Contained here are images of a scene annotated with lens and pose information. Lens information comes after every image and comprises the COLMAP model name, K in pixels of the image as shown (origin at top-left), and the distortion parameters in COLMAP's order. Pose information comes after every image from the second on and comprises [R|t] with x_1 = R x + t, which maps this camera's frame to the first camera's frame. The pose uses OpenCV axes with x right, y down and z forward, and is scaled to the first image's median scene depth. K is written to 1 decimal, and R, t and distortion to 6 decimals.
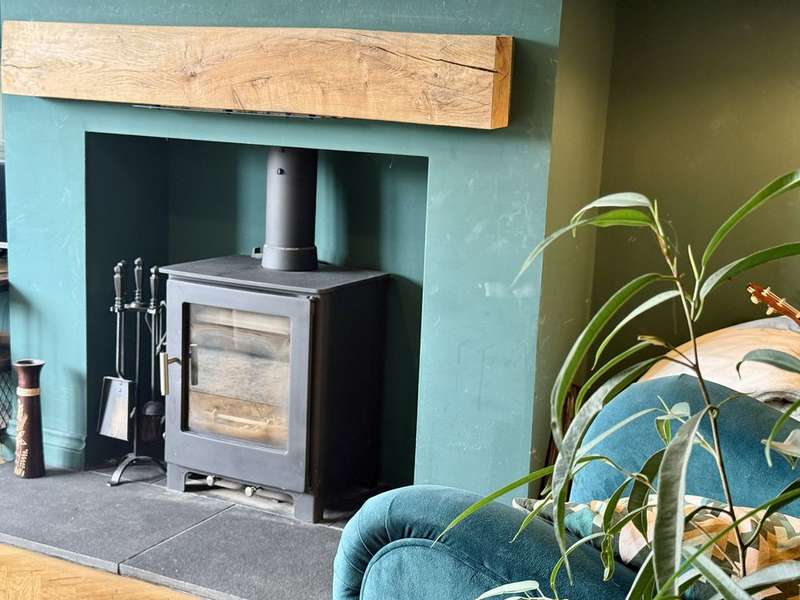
lens RADIAL K [[1112.4, 0, 400.0], [0, 1112.4, 300.0], [0, 0, 1]] dist [0.146312, -0.071731]
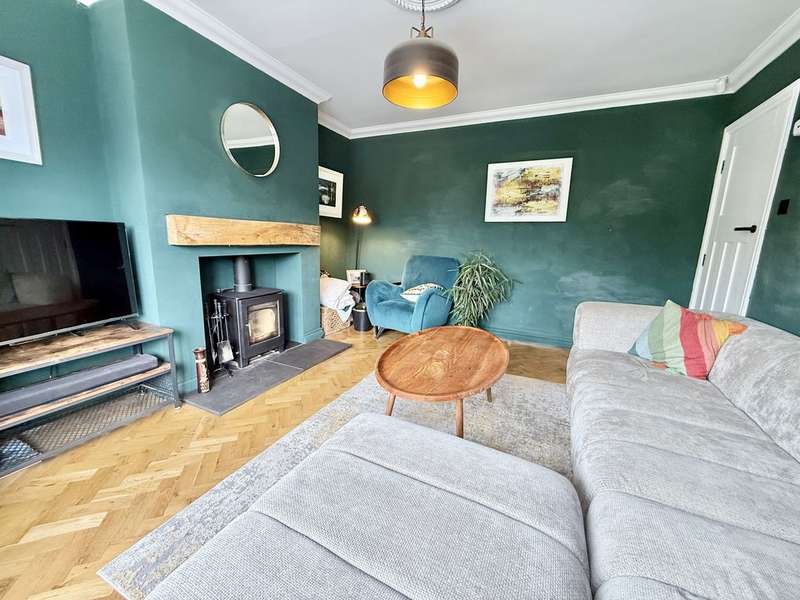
lens RADIAL K [[319.1, 0, 398.7], [0, 319.1, 298.0], [0, 0, 1]] dist [0.002093, -0.000104]
pose [[-0.026707, -0.230344, 0.972743, -1.065147], [0.156332, 0.960154, 0.231656, -0.160712], [-0.987343, 0.158258, 0.010367, 0.555077]]
